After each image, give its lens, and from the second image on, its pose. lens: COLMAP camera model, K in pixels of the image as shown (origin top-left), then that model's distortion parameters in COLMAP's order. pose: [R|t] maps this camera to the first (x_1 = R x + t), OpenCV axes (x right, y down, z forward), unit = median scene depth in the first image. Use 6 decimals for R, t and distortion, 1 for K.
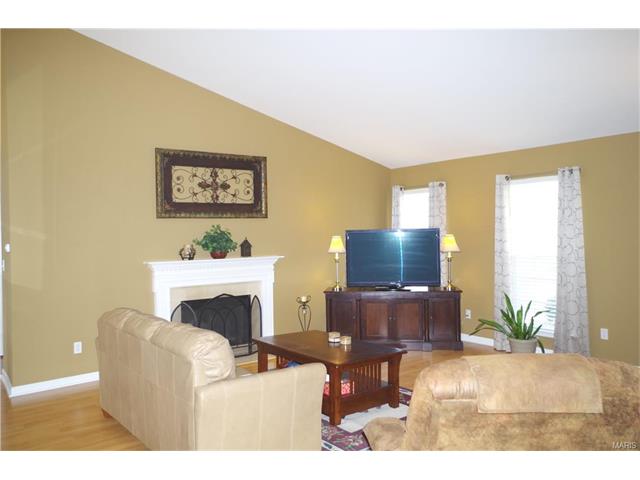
lens RADIAL K [[491.0, 0, 321.8], [0, 491.0, 243.5], [0, 0, 1]] dist [-0.037869, 0.026924]
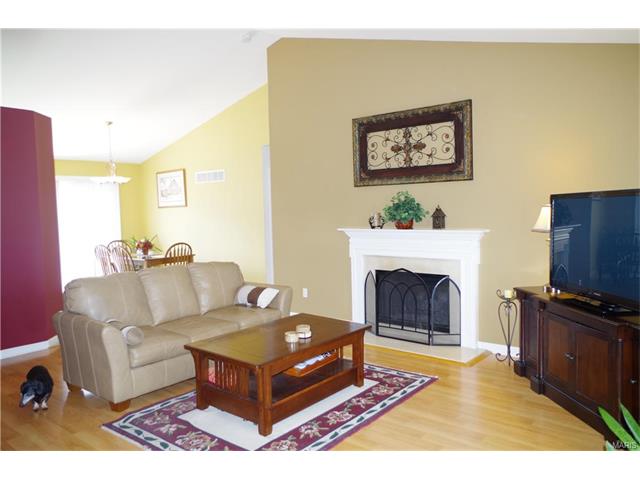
lens RADIAL K [[491.0, 0, 321.3], [0, 491.0, 234.9], [0, 0, 1]] dist [-0.037869, 0.026924]
pose [[0.239205, 0.071703, -0.968318, 0.618672], [0.003992, 0.997189, 0.074827, -0.026113], [0.970961, -0.021764, 0.238246, 0.629141]]
